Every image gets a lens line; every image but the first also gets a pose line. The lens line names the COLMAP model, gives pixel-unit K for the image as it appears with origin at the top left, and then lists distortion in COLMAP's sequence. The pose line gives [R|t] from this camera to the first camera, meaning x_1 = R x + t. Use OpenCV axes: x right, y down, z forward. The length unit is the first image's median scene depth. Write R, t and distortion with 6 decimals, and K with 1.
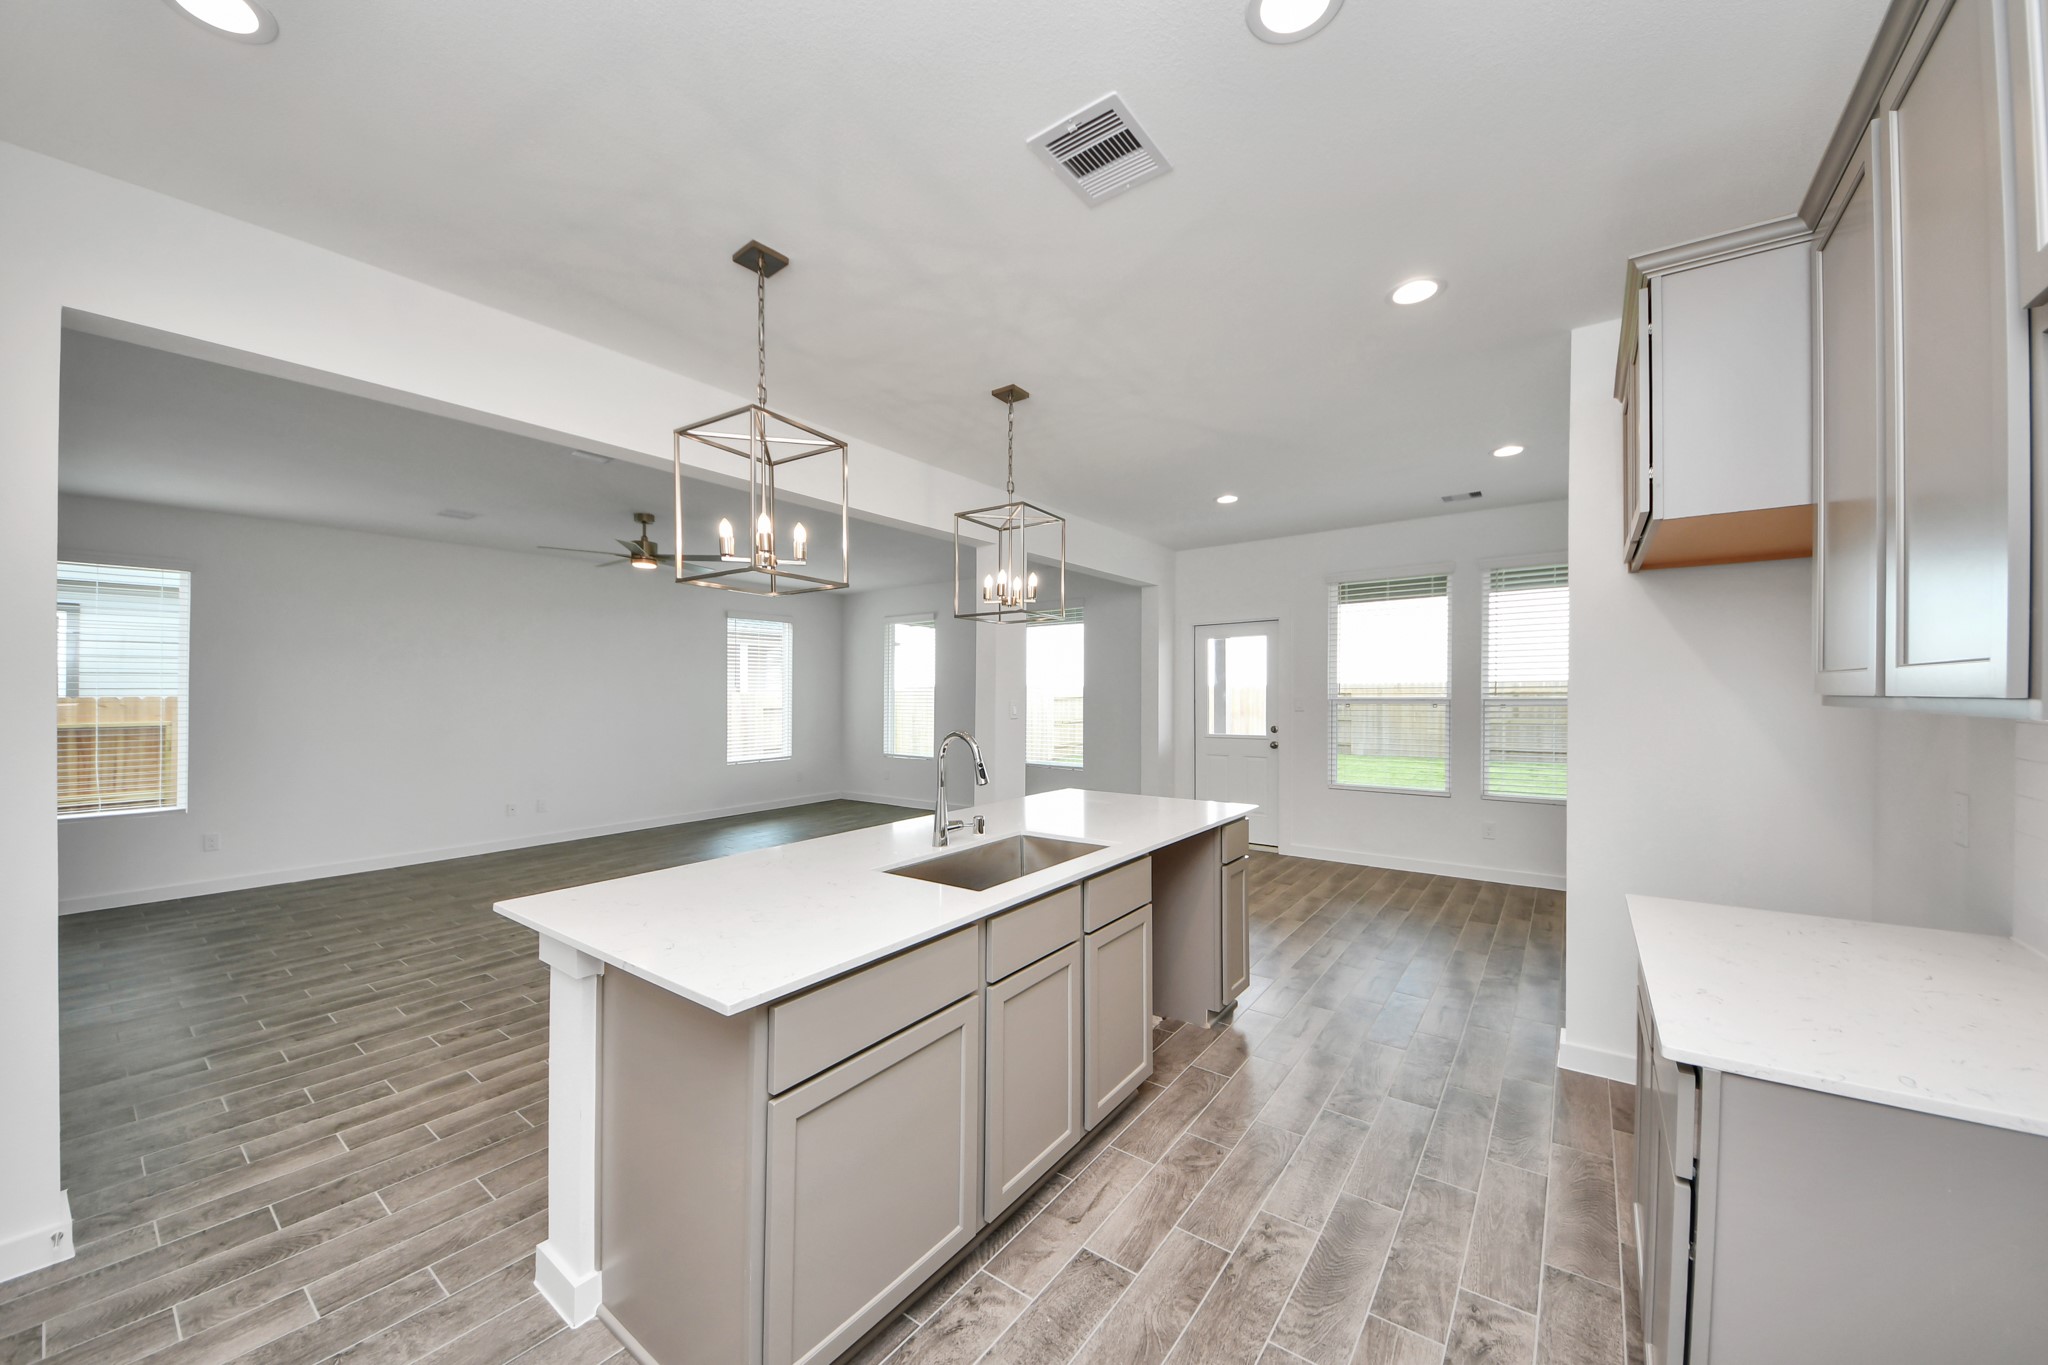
lens RADIAL K [[734.1, 0, 1027.4], [0, 734.1, 697.3], [0, 0, 1]] dist [0.008815, -0.008543]
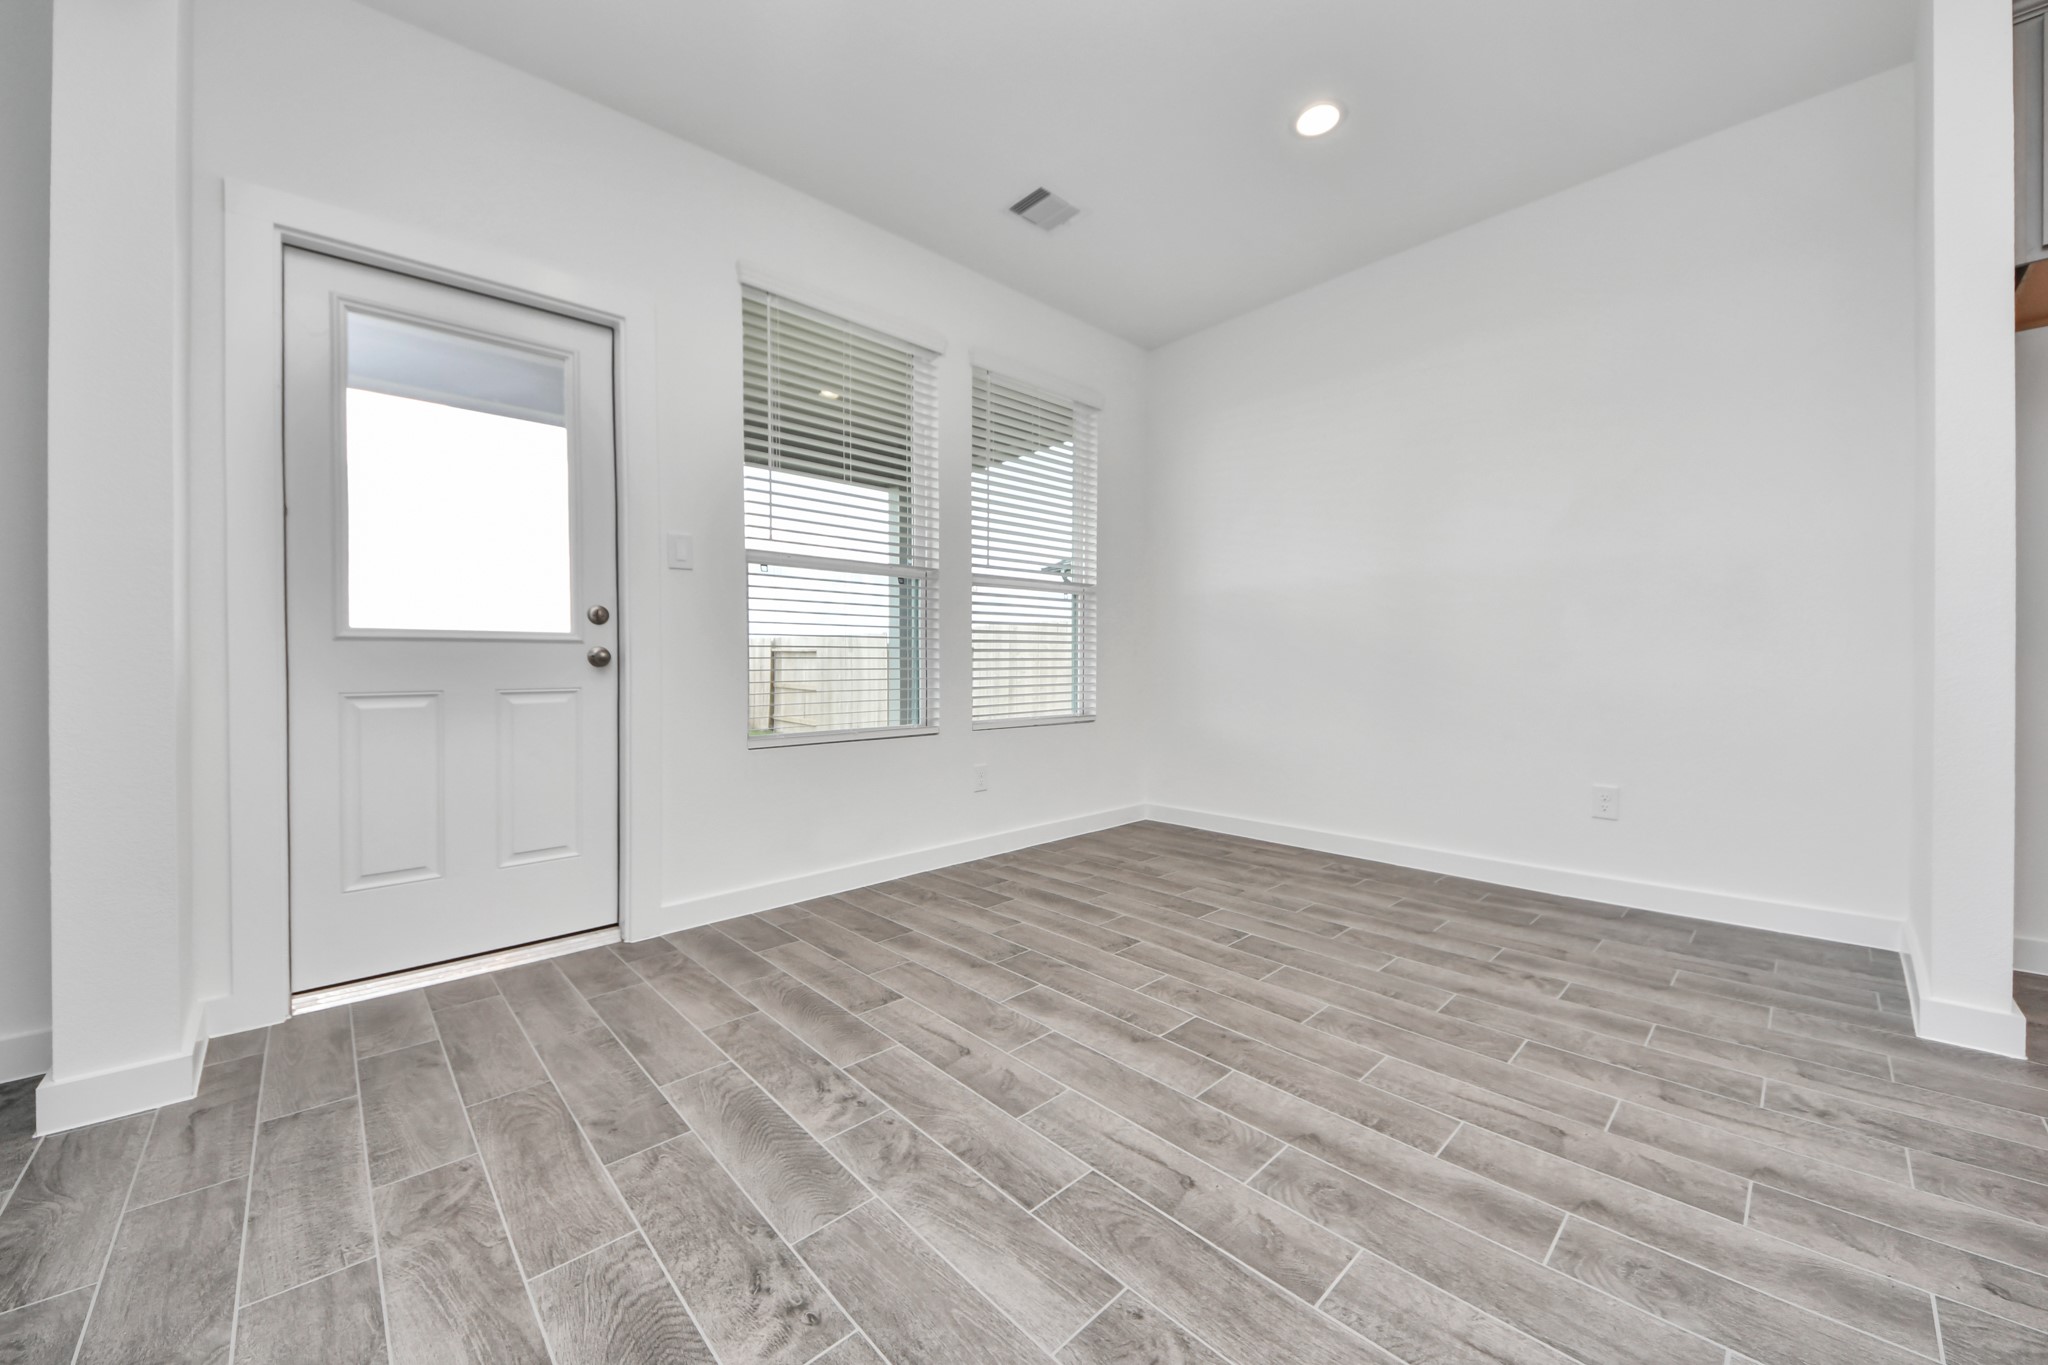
lens RADIAL K [[734.1, 0, 1016.9], [0, 734.1, 681.0], [0, 0, 1]] dist [0.008815, -0.008543]
pose [[0.181165, -0.015088, 0.983337, 0.008613], [0.013809, 0.999823, 0.012797, 0.190804], [-0.983356, 0.011260, 0.181341, 1.824807]]
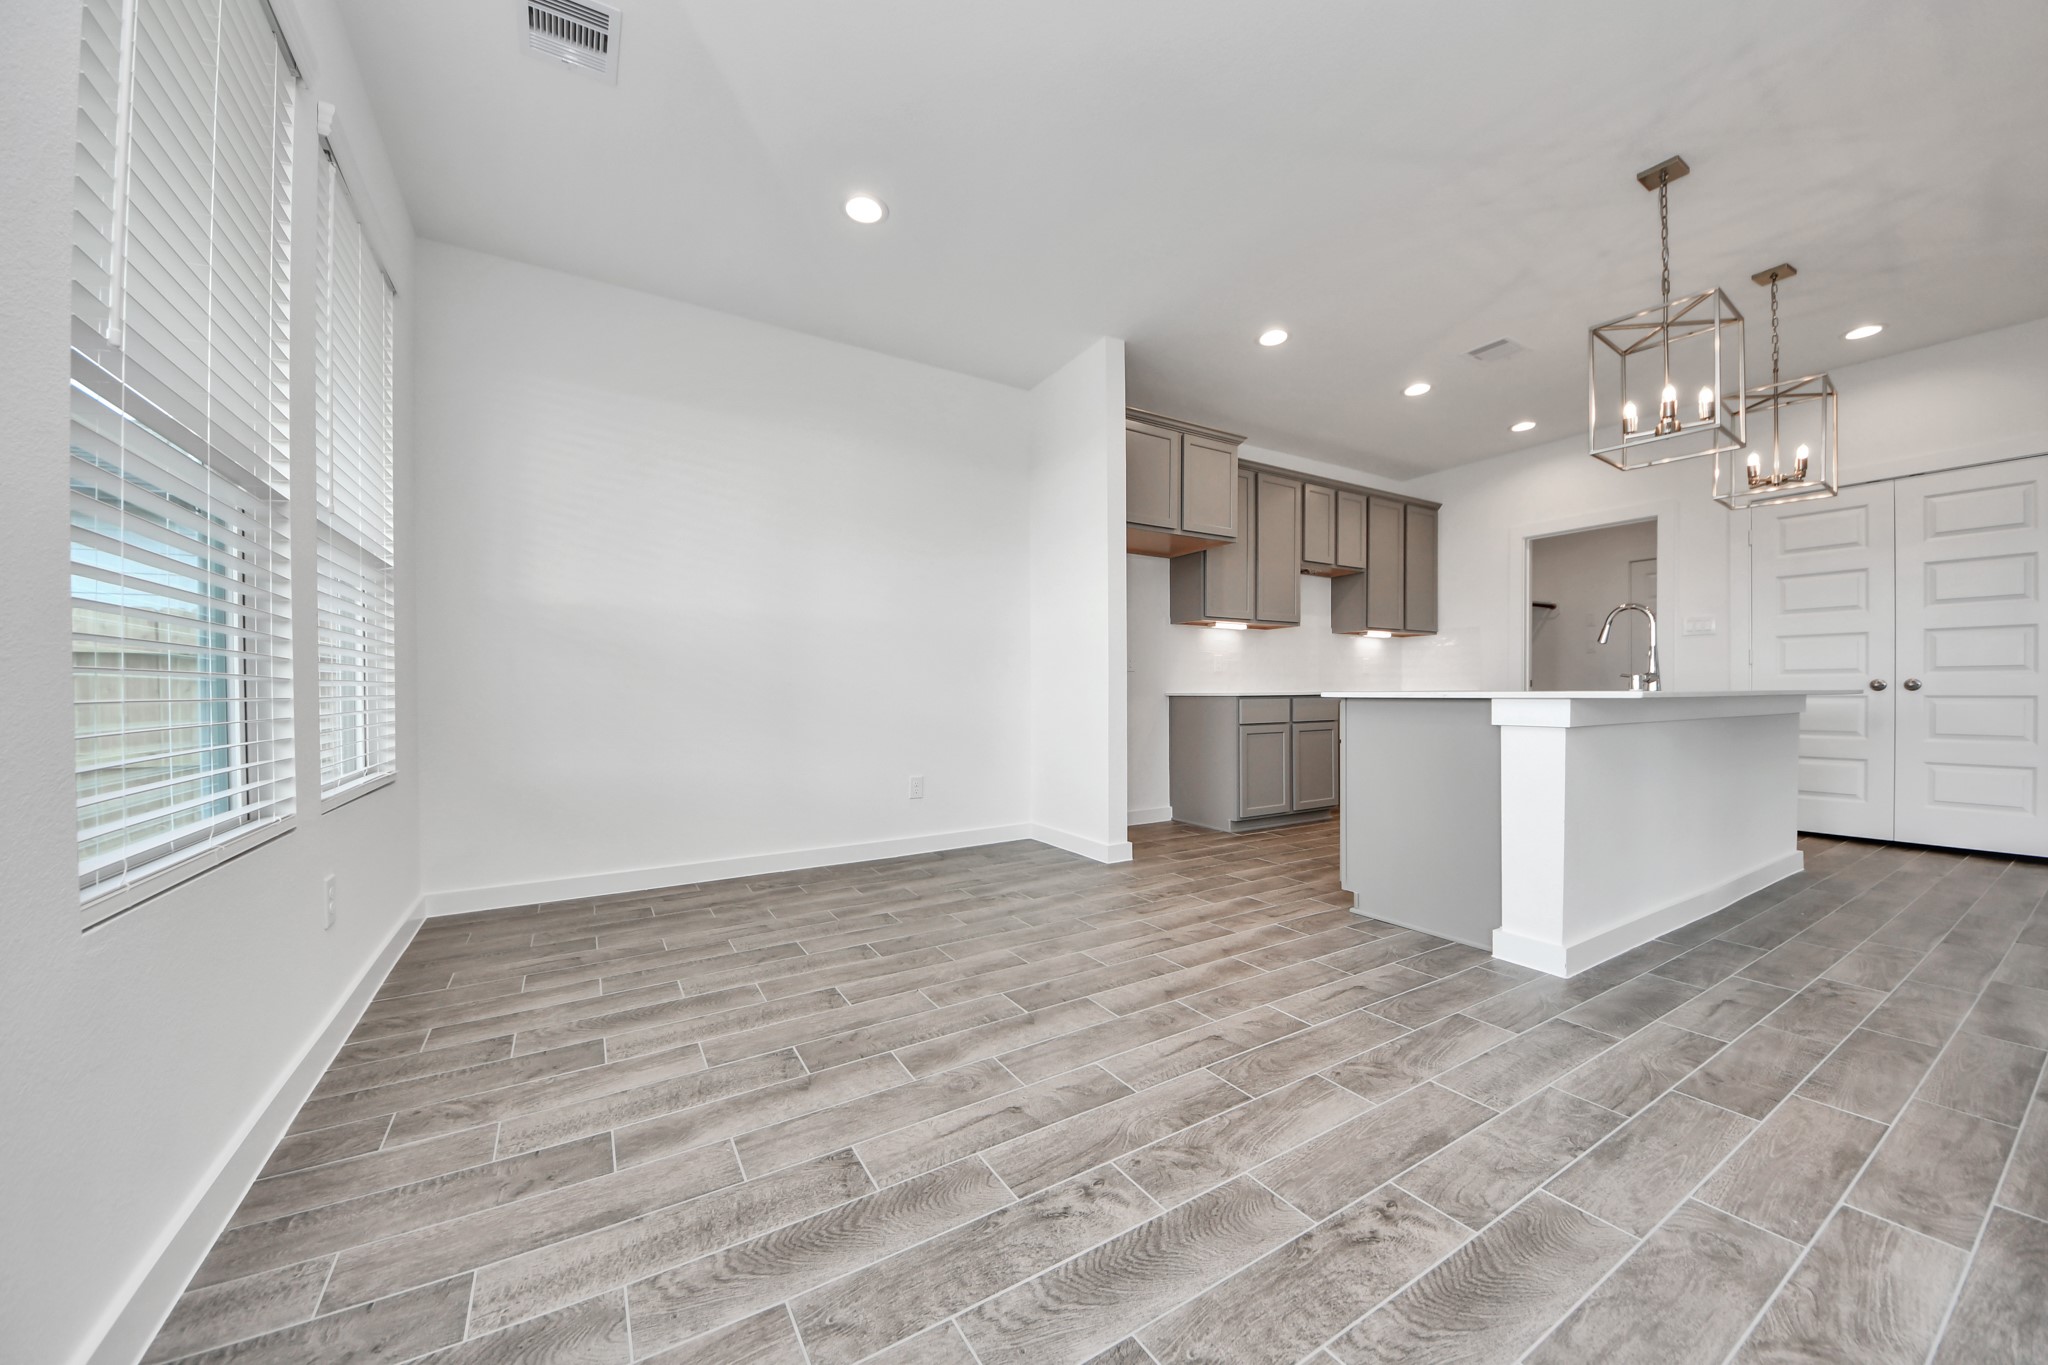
lens RADIAL K [[734.1, 0, 1024.0], [0, 734.1, 684.0], [0, 0, 1]] dist [0.008815, -0.008543]
pose [[-0.927786, 0.008110, 0.373024, 0.413703], [0.007915, 0.999967, -0.002054, 0.178902], [-0.373029, 0.001047, -0.927819, 2.571545]]
